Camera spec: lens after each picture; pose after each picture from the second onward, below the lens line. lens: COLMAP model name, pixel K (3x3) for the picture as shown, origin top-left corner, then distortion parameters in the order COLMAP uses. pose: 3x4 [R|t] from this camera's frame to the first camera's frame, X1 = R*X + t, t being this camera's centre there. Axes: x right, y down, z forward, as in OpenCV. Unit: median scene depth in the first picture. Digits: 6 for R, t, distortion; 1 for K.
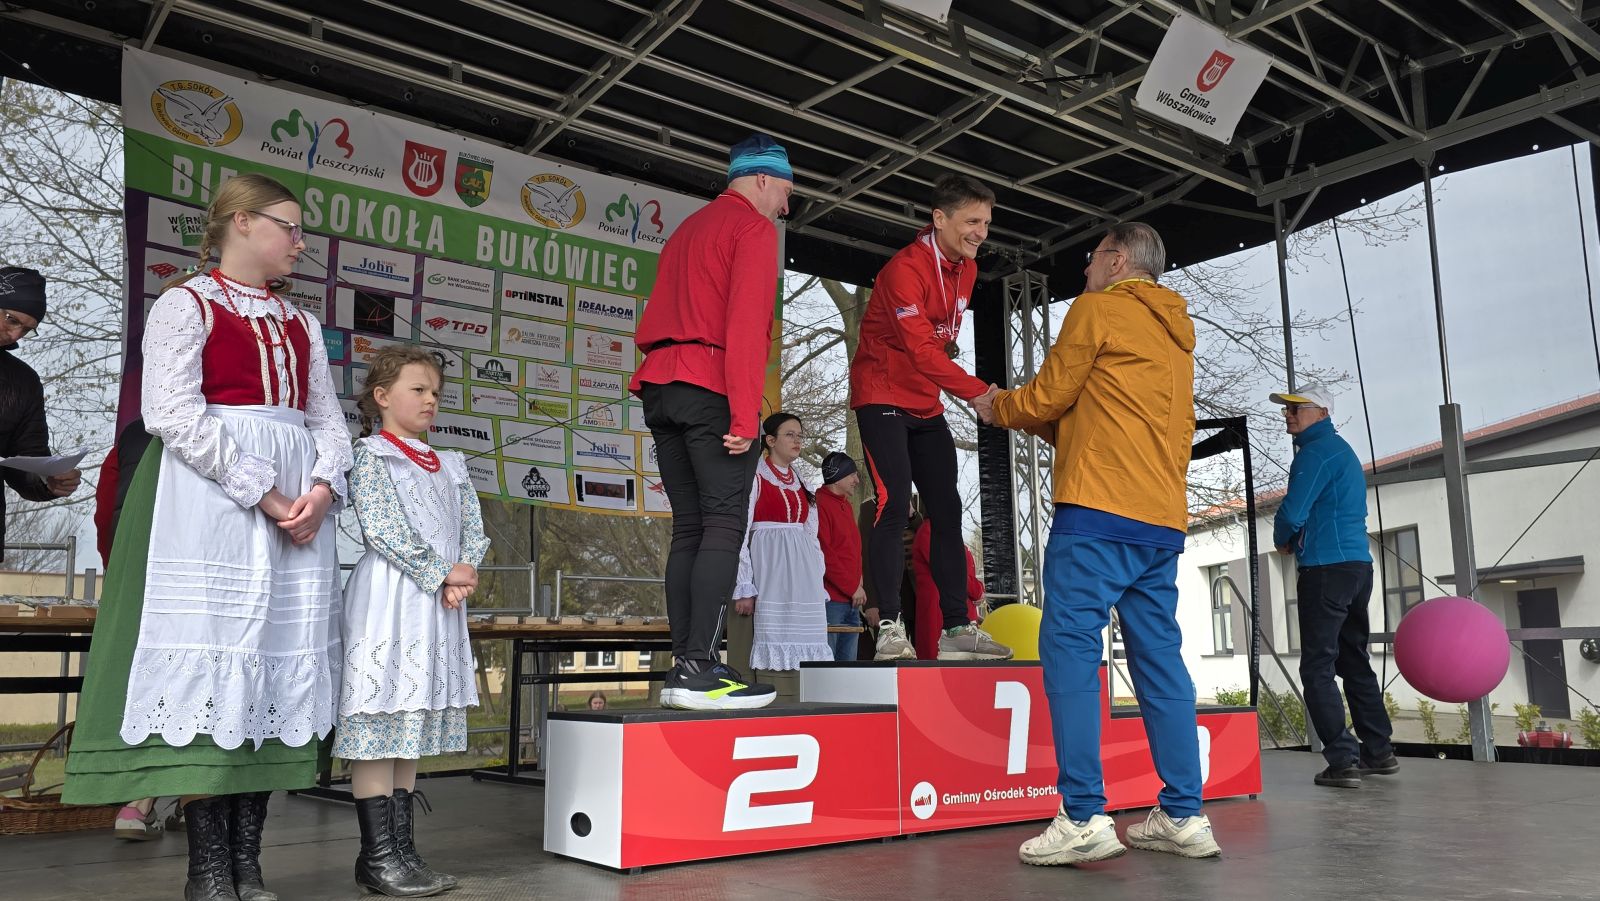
lens RADIAL K [[1256.0, 0, 804.5], [0, 1256.0, 468.3], [0, 0, 1]] dist [0.056595, -0.063133]
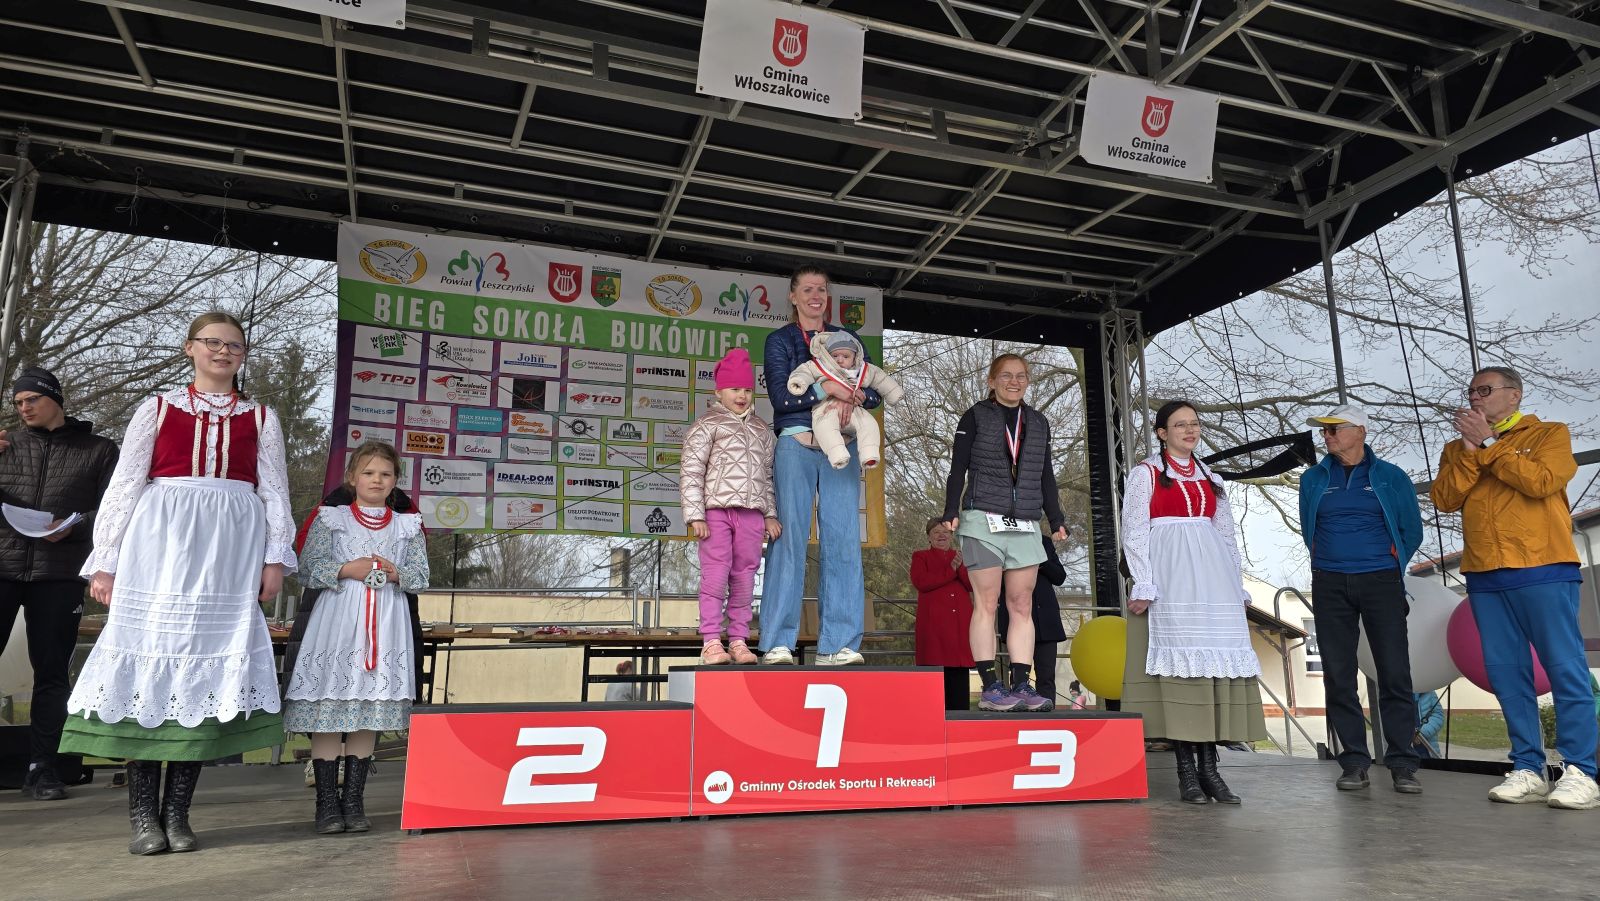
lens RADIAL K [[1065.1, 0, 816.9], [0, 1065.1, 437.5], [0, 0, 1]] dist [0.062617, -0.059959]
pose [[0.944394, -0.059047, -0.323470, 0.288189], [0.040504, 0.997143, -0.063767, 0.004952], [0.326311, 0.047120, 0.944087, 0.045348]]
